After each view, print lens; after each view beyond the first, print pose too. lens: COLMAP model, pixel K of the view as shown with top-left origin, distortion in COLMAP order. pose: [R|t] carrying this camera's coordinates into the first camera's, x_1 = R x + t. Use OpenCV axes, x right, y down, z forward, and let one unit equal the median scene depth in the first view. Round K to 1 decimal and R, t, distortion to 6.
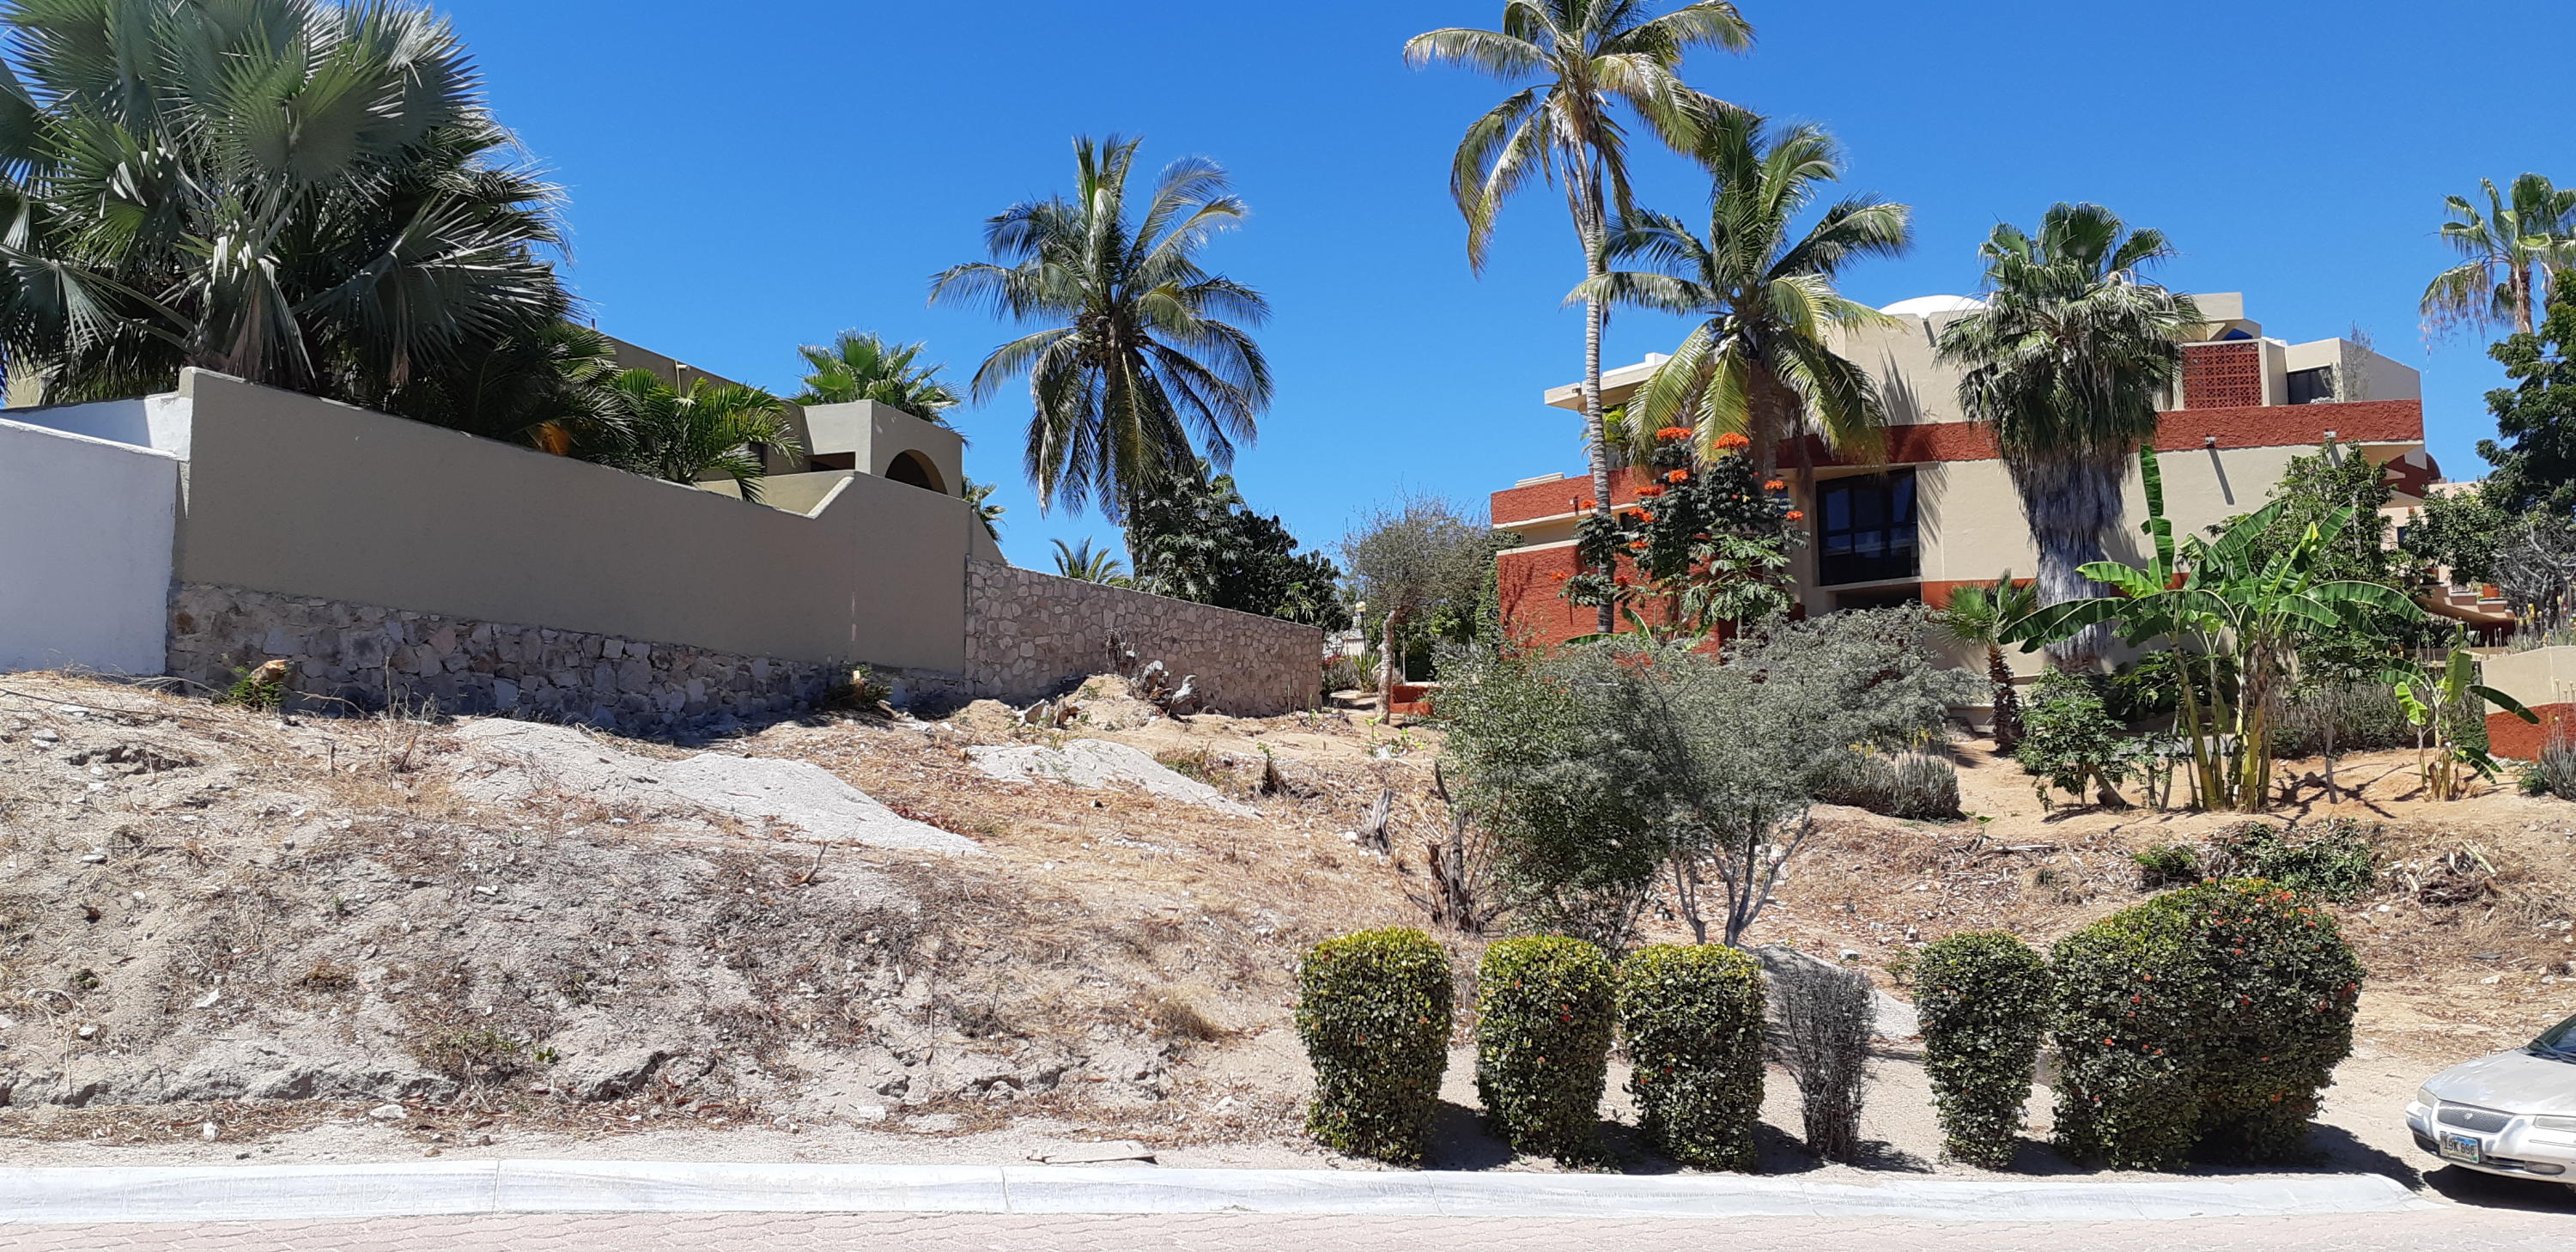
lens RADIAL K [[2040.8, 0, 1240.9], [0, 2040.8, 567.8], [0, 0, 1]] dist [0.099503, -0.162540]
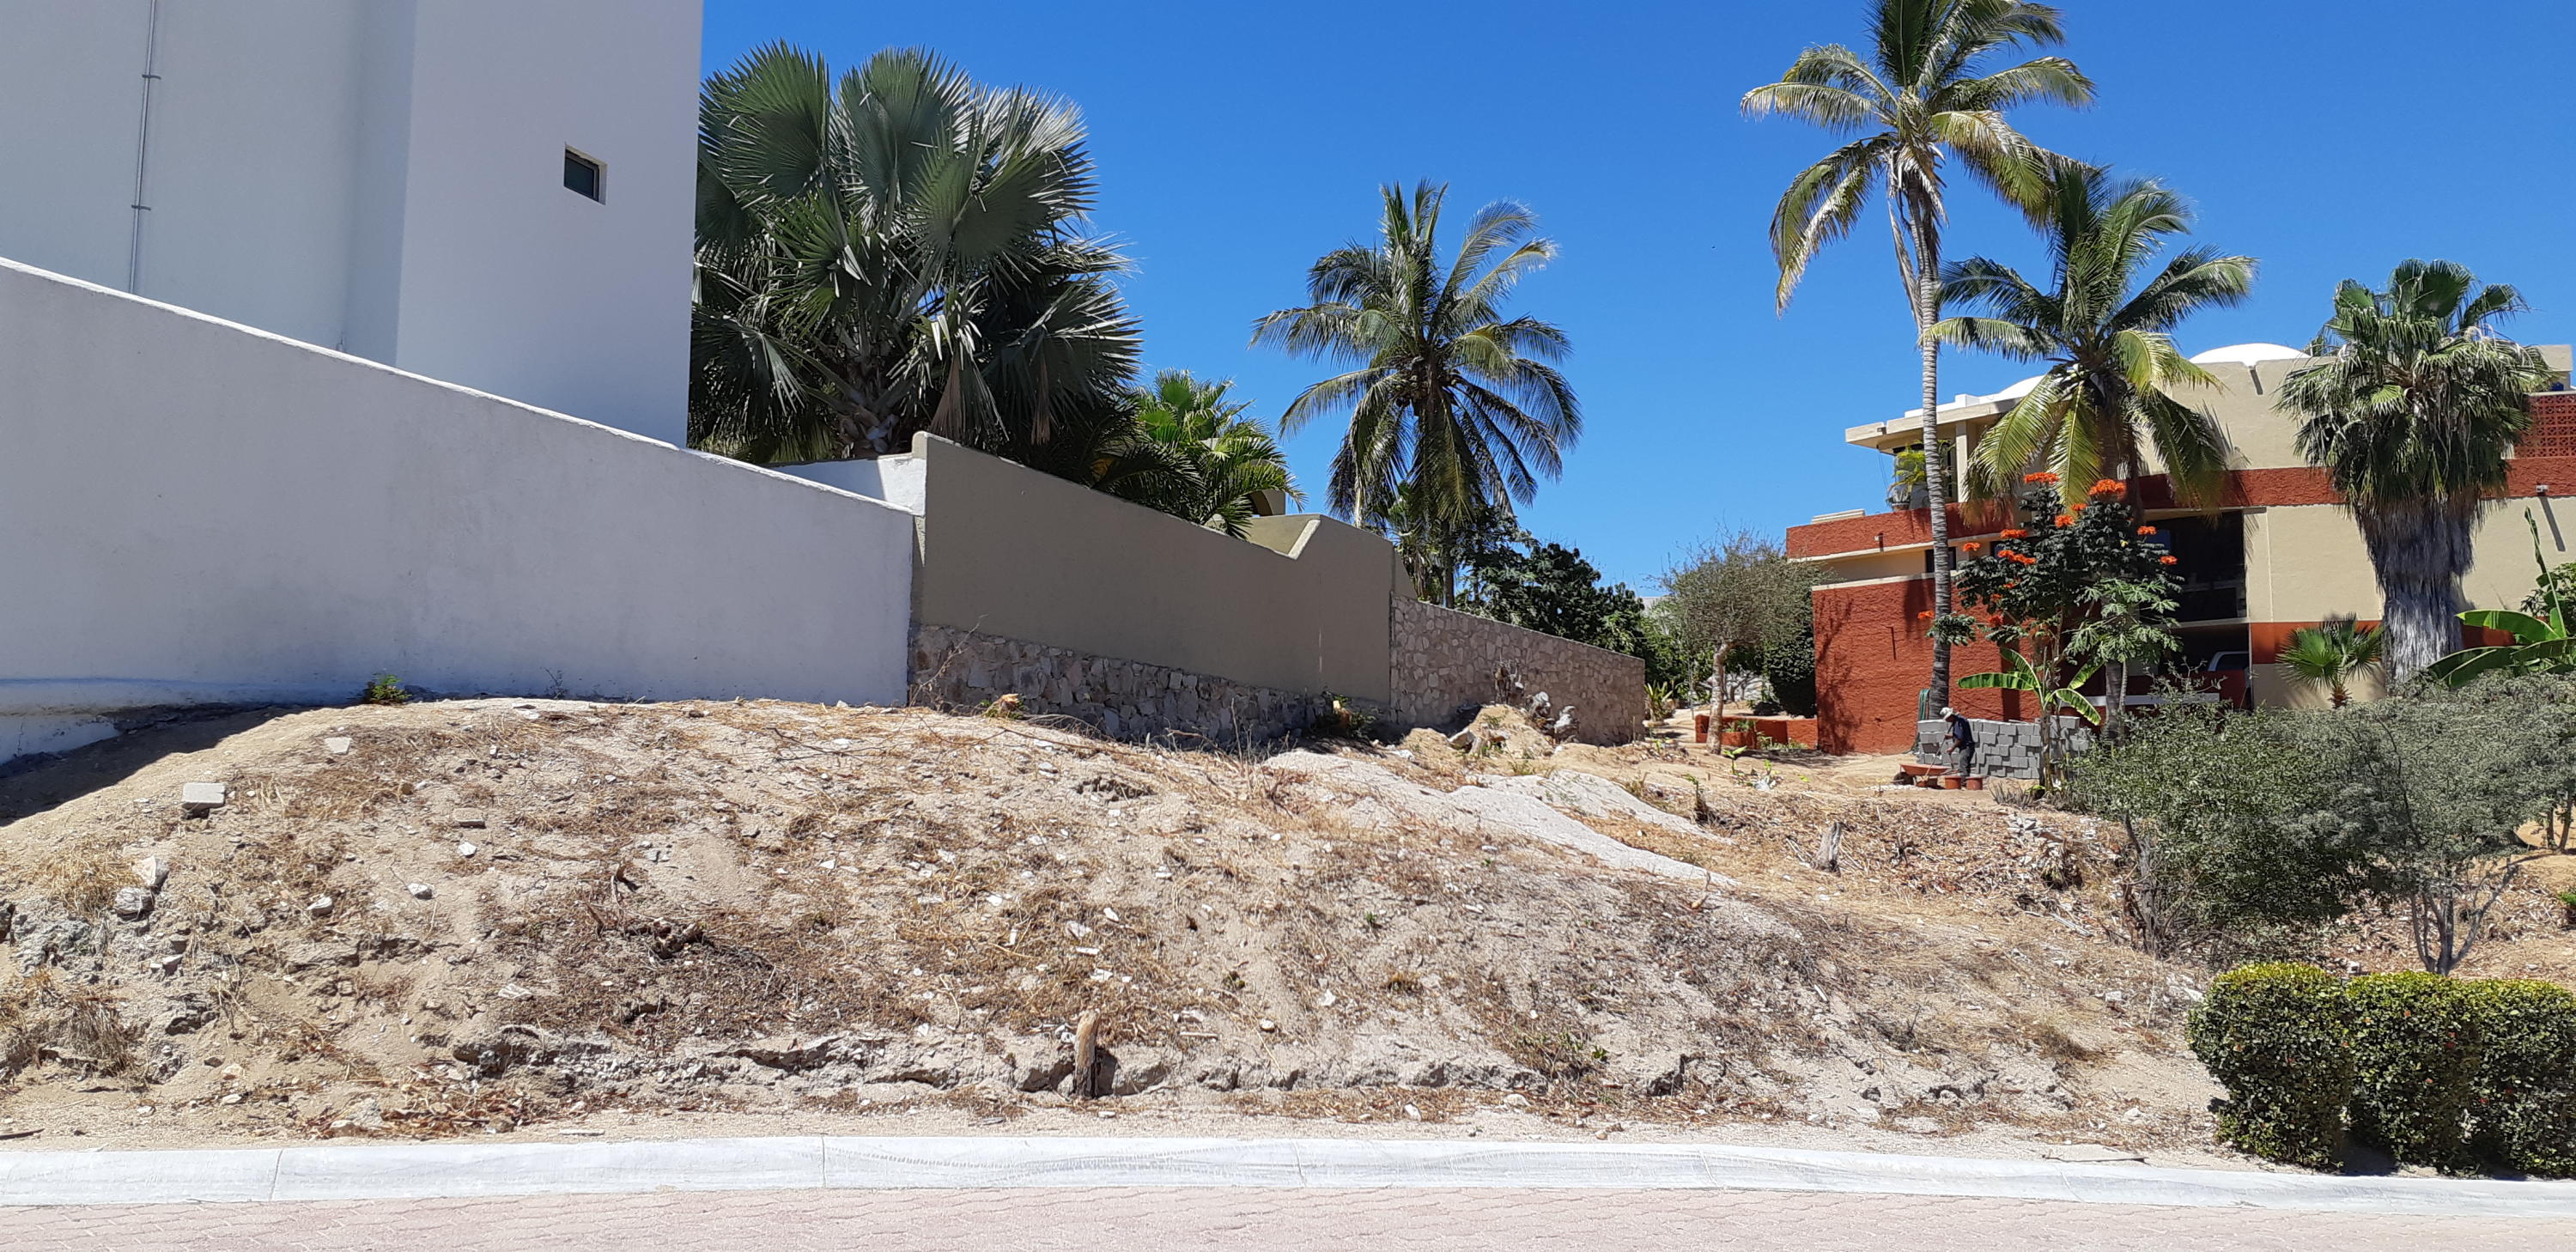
lens RADIAL K [[2040.8, 0, 1240.9], [0, 2040.8, 567.8], [0, 0, 1]] dist [0.099503, -0.162540]
pose [[0.999441, 0.010869, -0.031607, -0.164024], [-0.011090, 0.999915, -0.006849, -0.009320], [0.031530, 0.007196, 0.999477, -0.054403]]
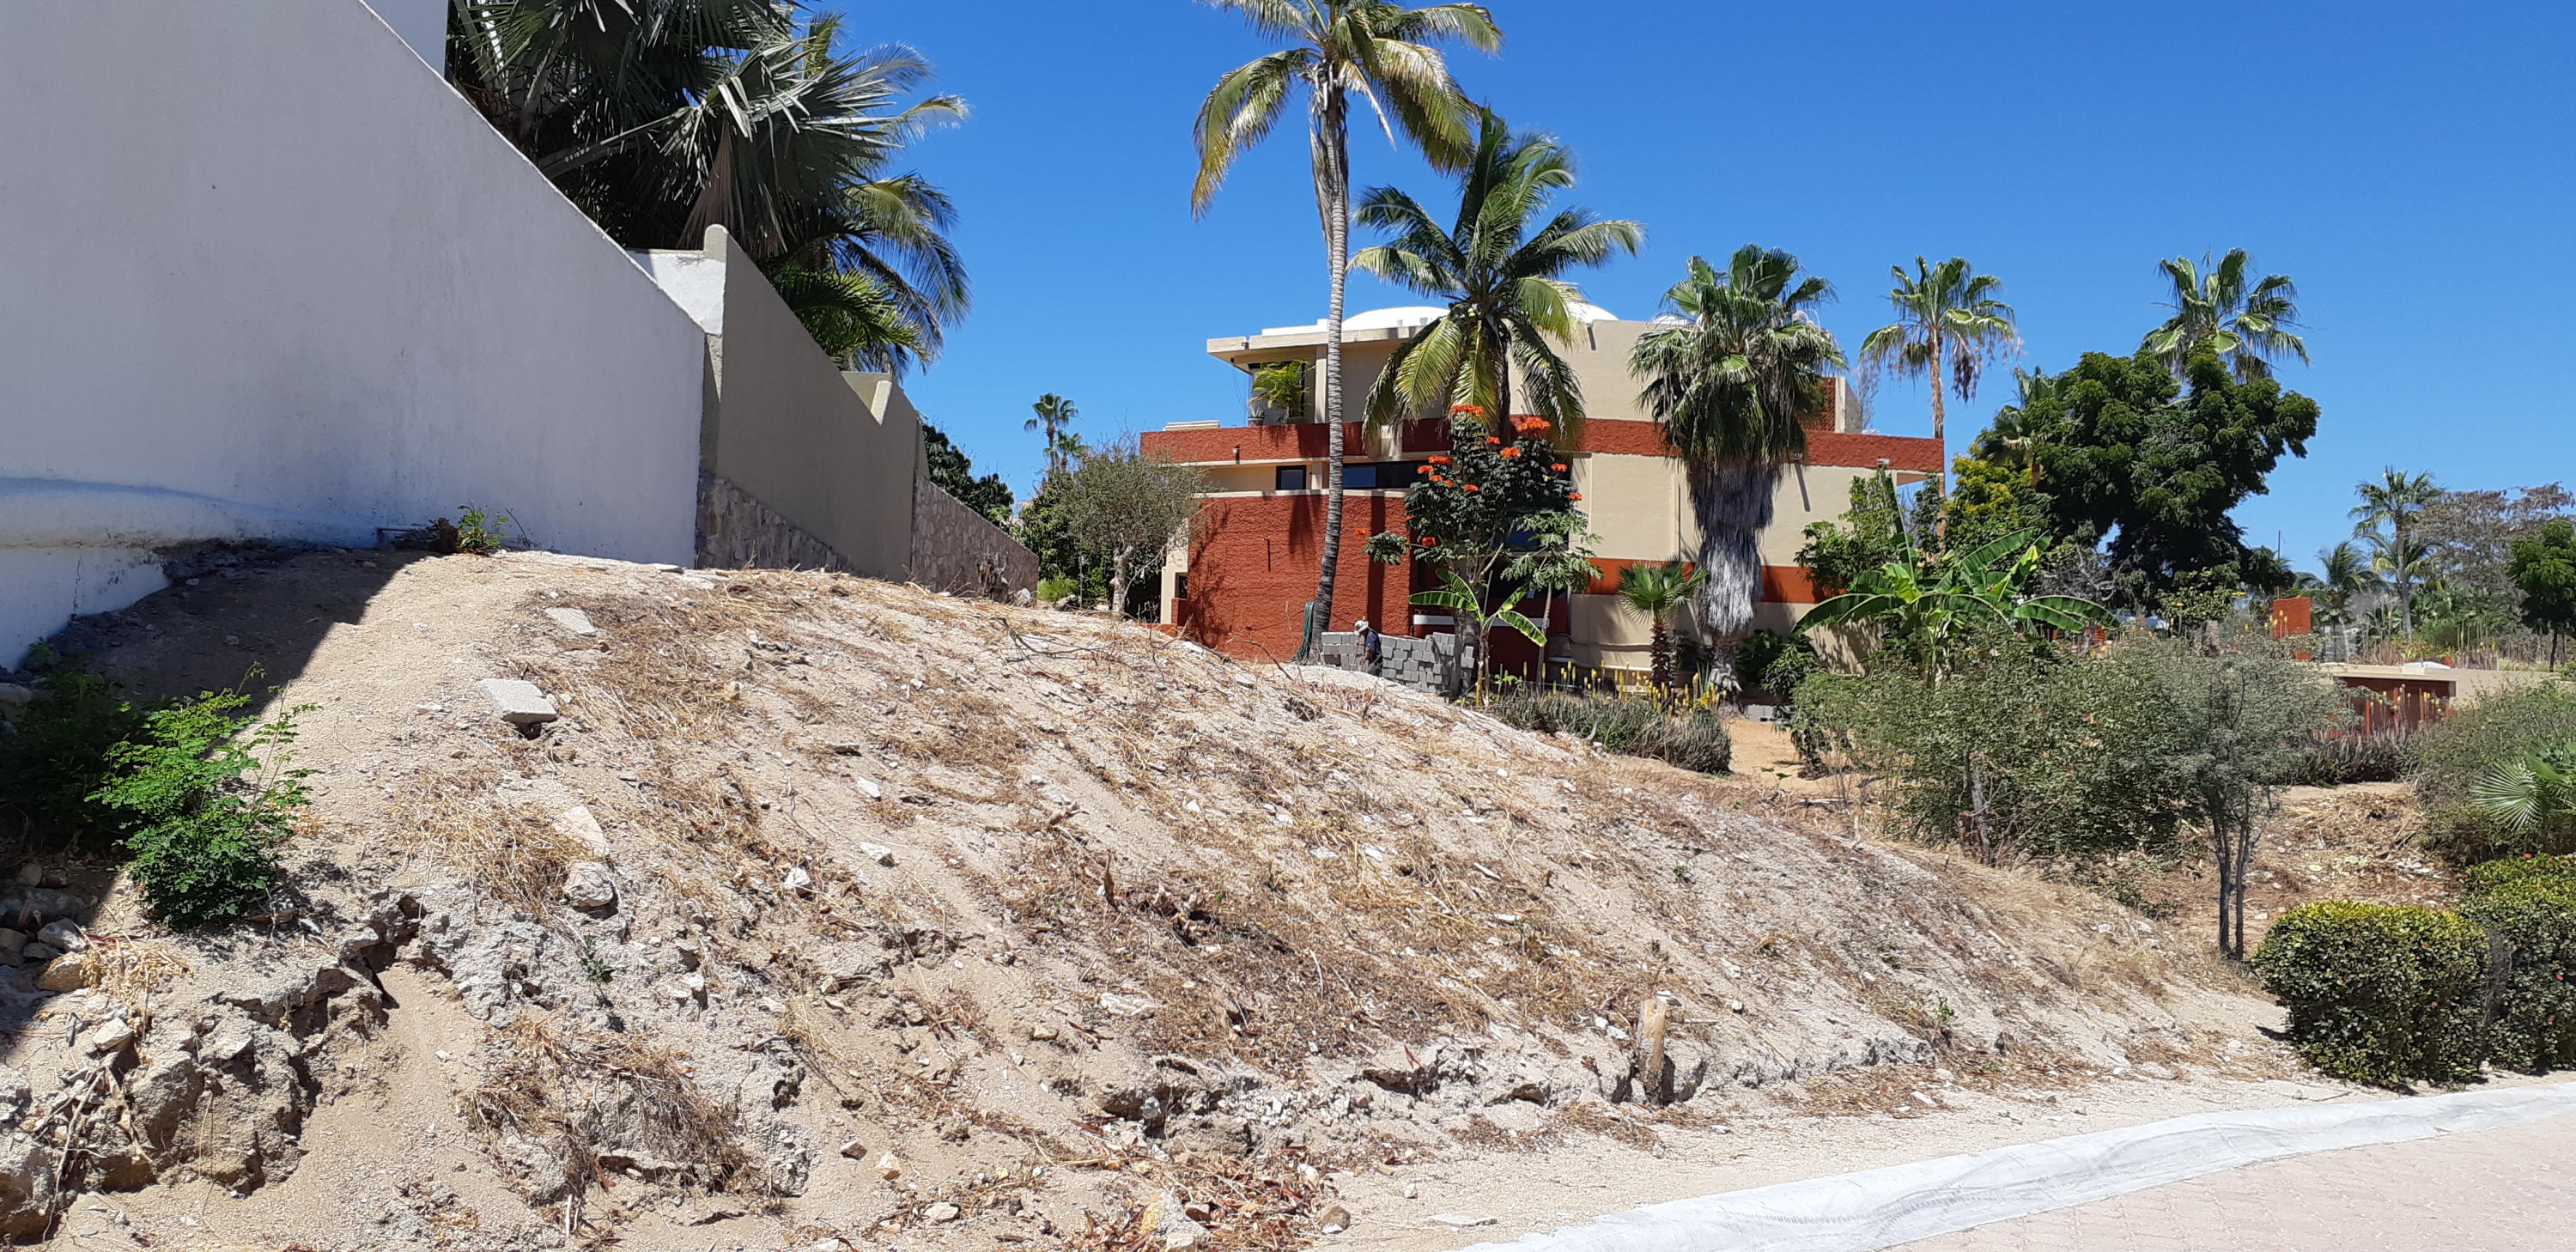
lens RADIAL K [[2039.3, 0, 1288.0], [0, 2039.3, 626.0], [0, 0, 1]] dist [0.149375, -0.310612]
pose [[0.899065, 0.059353, 0.433773, -0.353851], [-0.090226, 0.994619, 0.050914, 0.002085], [-0.428417, -0.084913, 0.899583, 0.055877]]
